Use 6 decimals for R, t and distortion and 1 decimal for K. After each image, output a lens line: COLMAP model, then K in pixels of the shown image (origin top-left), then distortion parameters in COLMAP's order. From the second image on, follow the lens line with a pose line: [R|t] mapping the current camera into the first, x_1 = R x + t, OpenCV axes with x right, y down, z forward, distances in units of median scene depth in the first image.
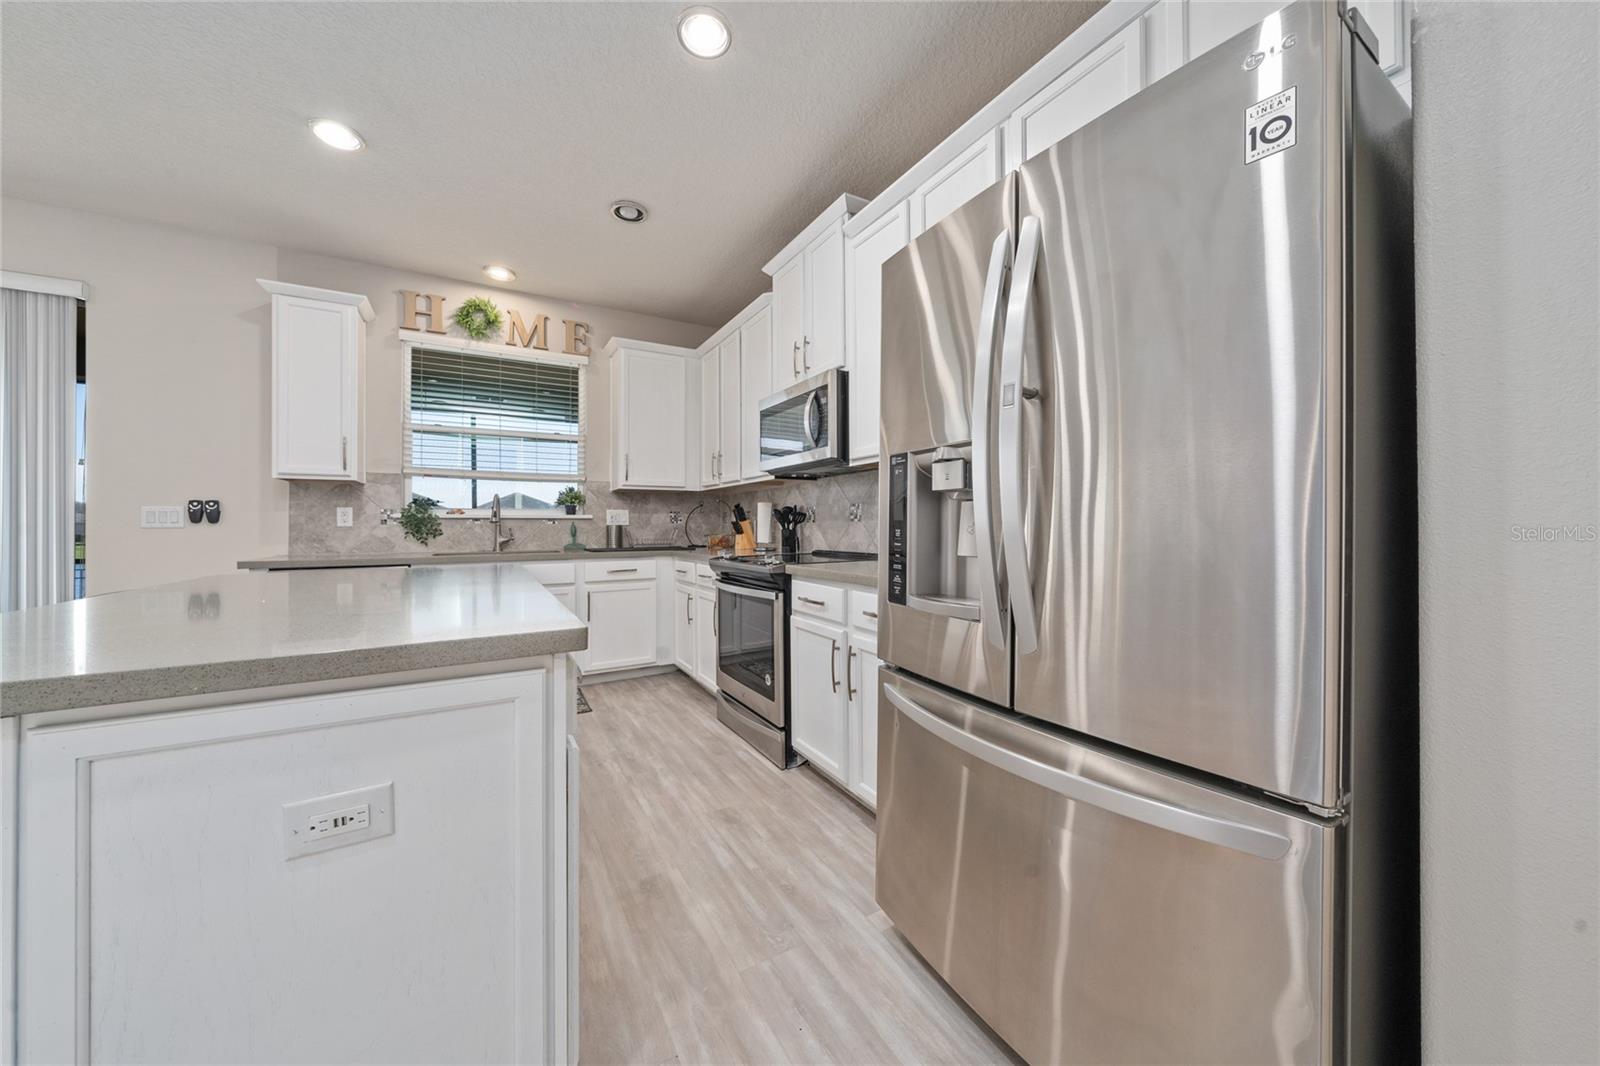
lens RADIAL K [[543.2, 0, 801.6], [0, 543.2, 522.9], [0, 0, 1]] dist [-0.001513, -0.000185]
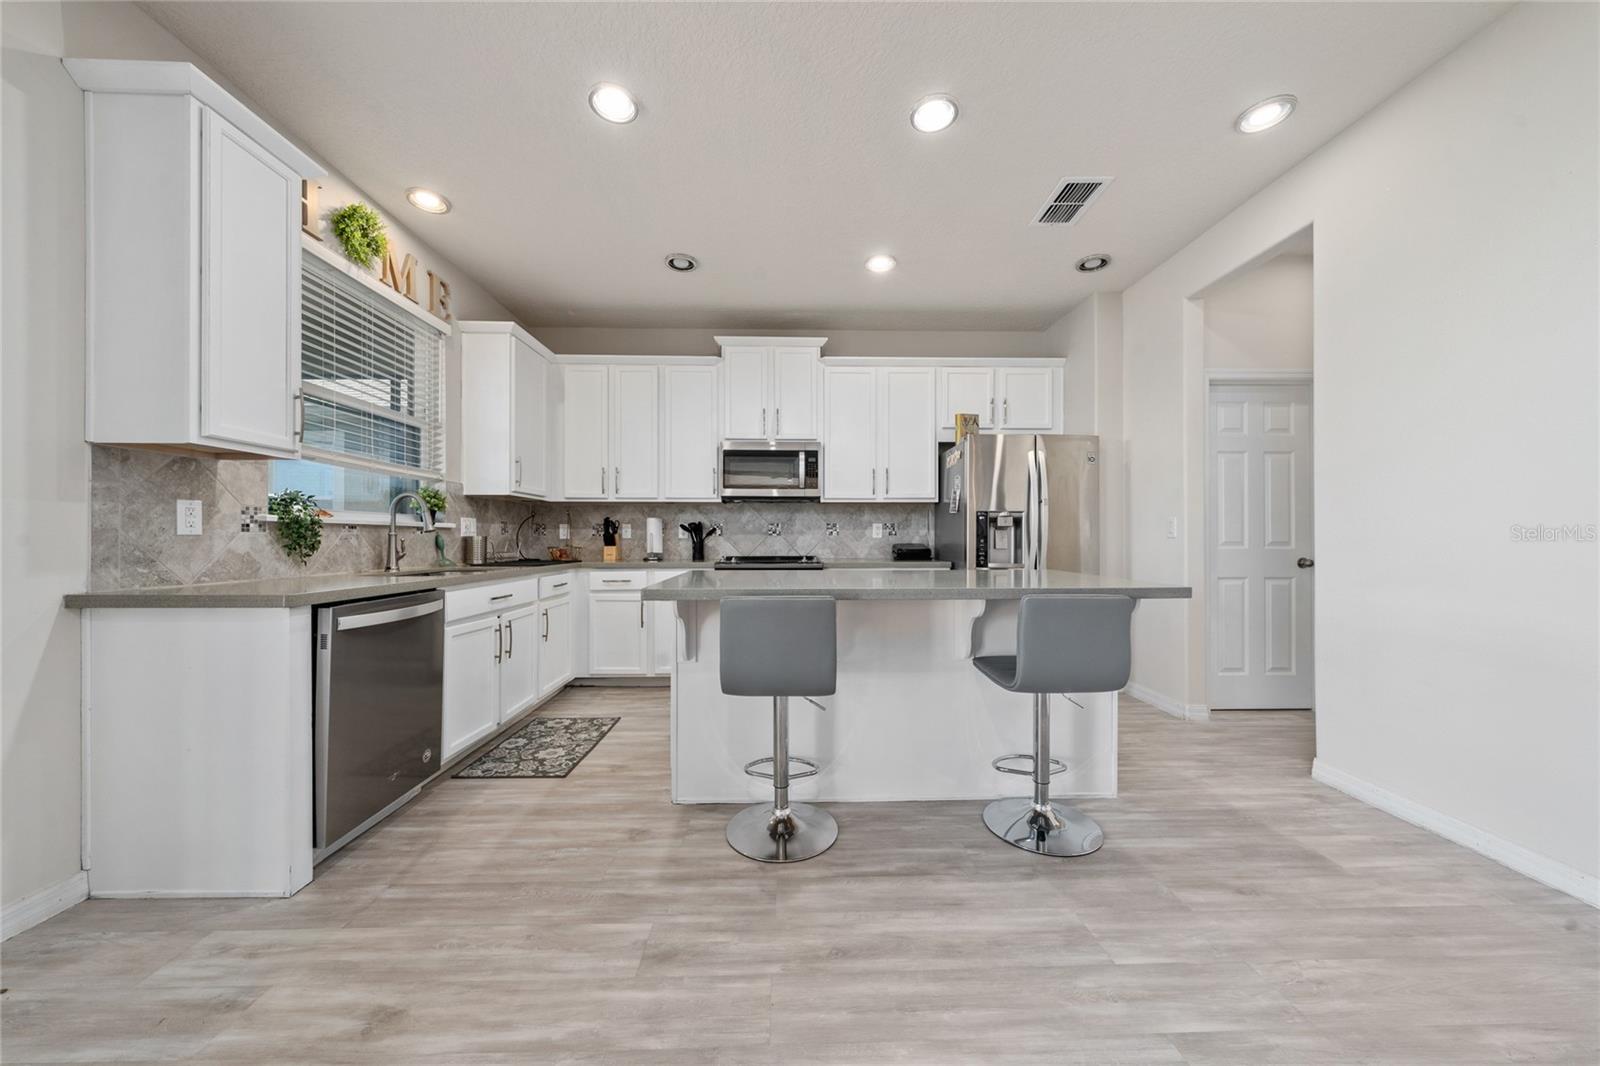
lens RADIAL K [[543.2, 0, 801.2], [0, 543.2, 535.8], [0, 0, 1]] dist [-0.001513, -0.000185]
pose [[0.478885, 0.009891, 0.877822, -1.026840], [-0.005468, 0.999951, -0.008284, 0.008617], [-0.877861, -0.000833, 0.478915, 0.194895]]
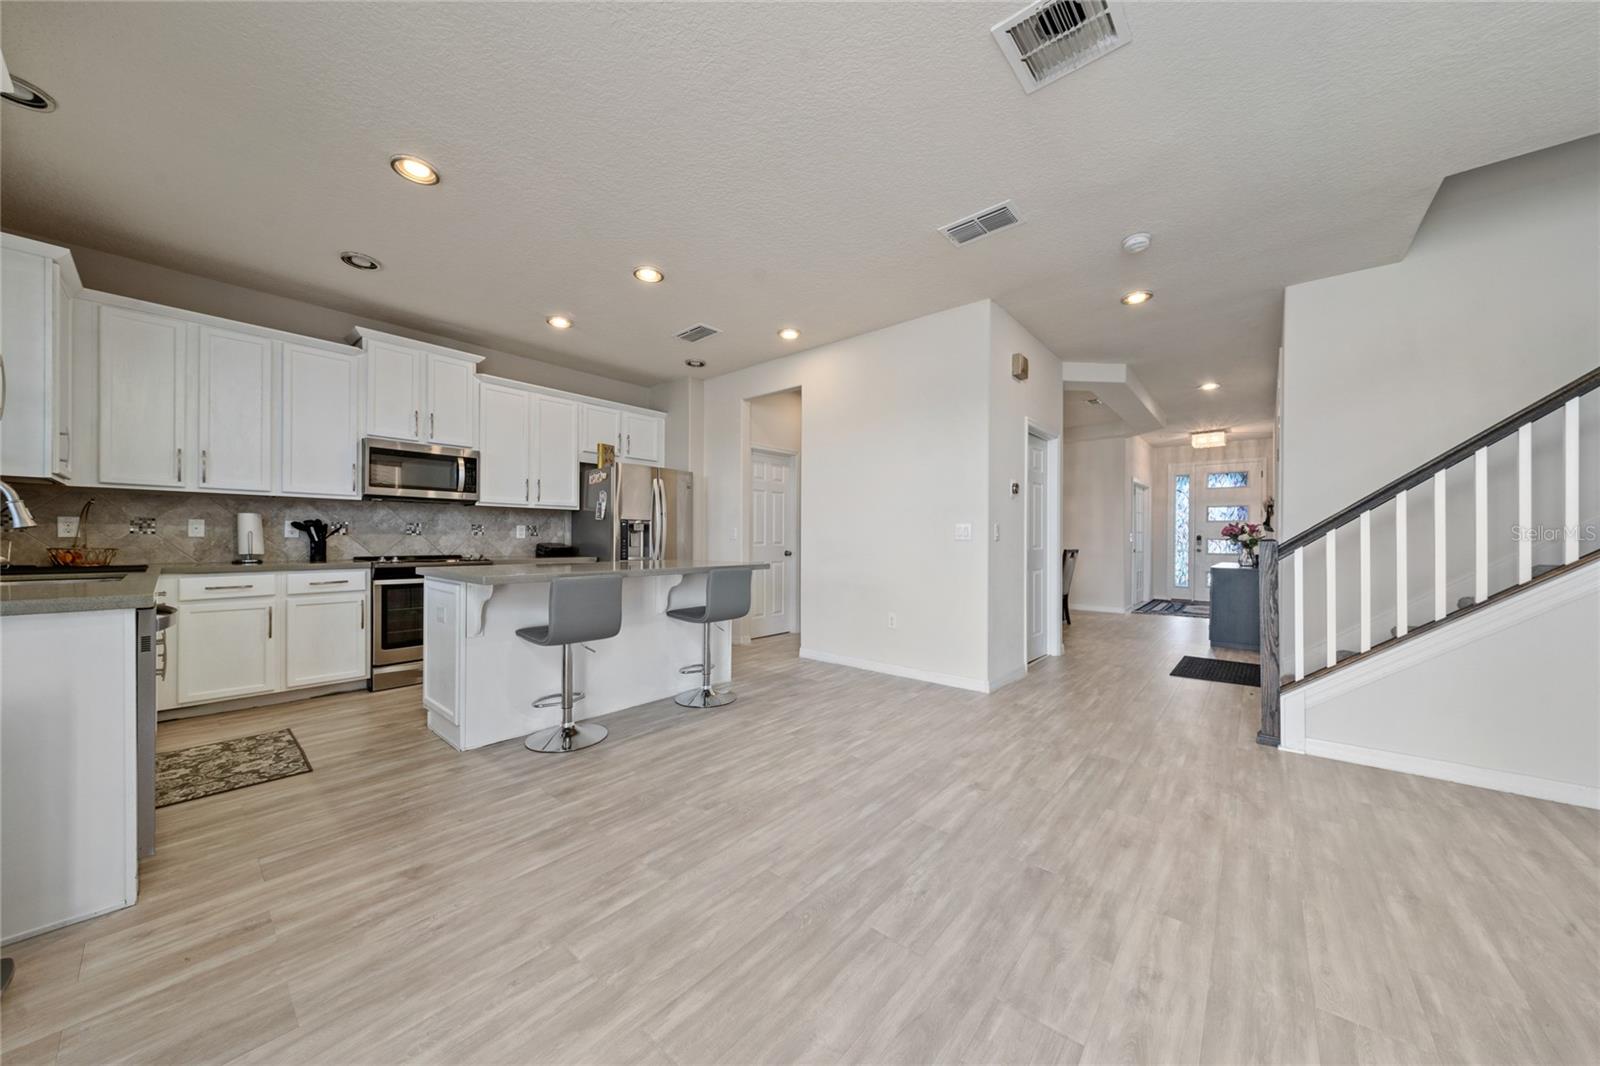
lens RADIAL K [[543.2, 0, 788.2], [0, 543.2, 537.0], [0, 0, 1]] dist [-0.001513, -0.000185]
pose [[-0.316468, 0.006493, 0.948581, -1.442191], [-0.007780, 0.999925, -0.009440, 0.007570], [-0.948571, -0.010367, -0.316394, 0.431799]]
